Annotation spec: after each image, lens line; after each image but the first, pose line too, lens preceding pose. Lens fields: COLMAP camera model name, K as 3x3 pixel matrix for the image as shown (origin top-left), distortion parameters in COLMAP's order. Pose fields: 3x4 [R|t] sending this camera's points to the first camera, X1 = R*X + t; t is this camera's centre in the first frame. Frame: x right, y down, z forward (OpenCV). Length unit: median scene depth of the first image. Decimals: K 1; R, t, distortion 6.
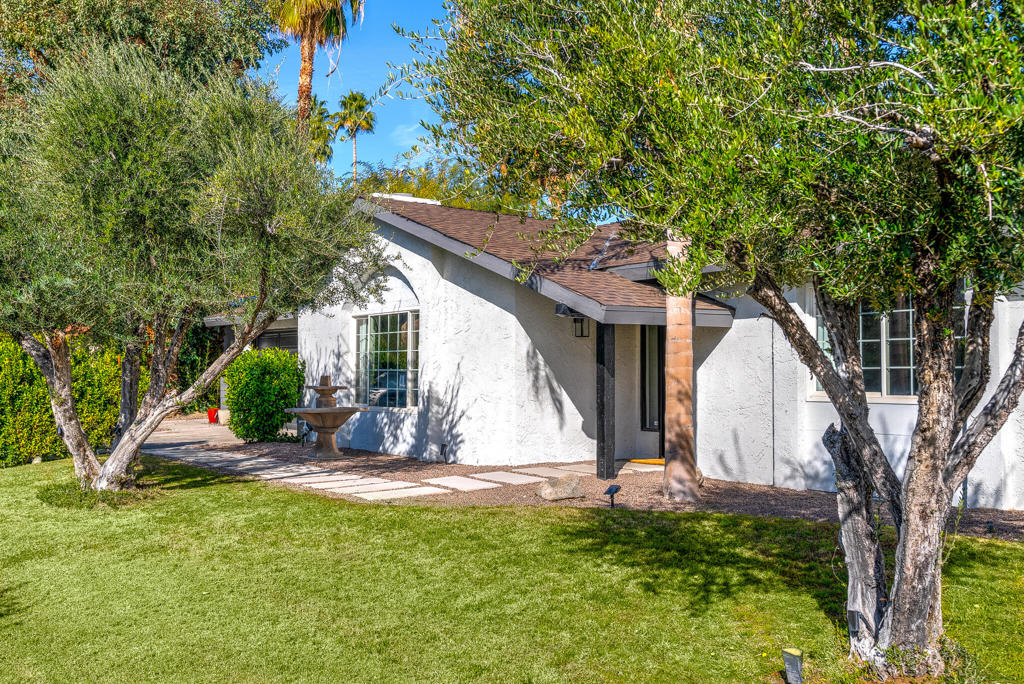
lens RADIAL K [[1005.5, 0, 511.3], [0, 1005.5, 342.7], [0, 0, 1]] dist [0.014983, 0.000000]
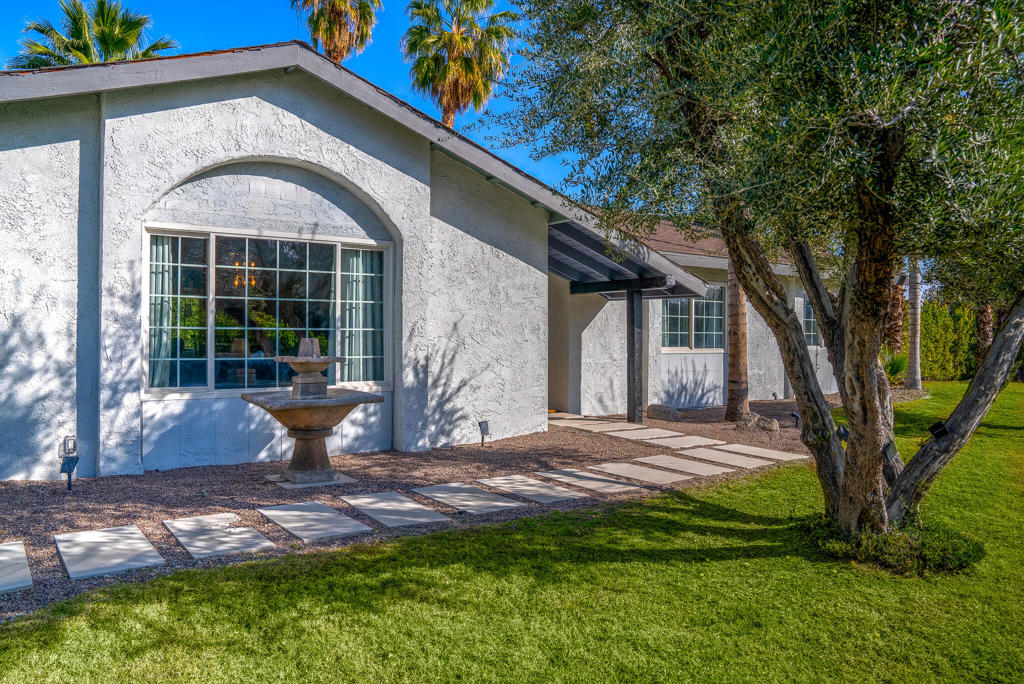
lens RADIAL K [[728.2, 0, 510.8], [0, 728.2, 339.9], [0, 0, 1]] dist [-0.005264, -0.000204]
pose [[0.017329, -0.007136, 0.999824, -0.640695], [-0.037025, 0.999284, 0.007774, 0.028040], [-0.999164, -0.037153, 0.017053, 0.942594]]
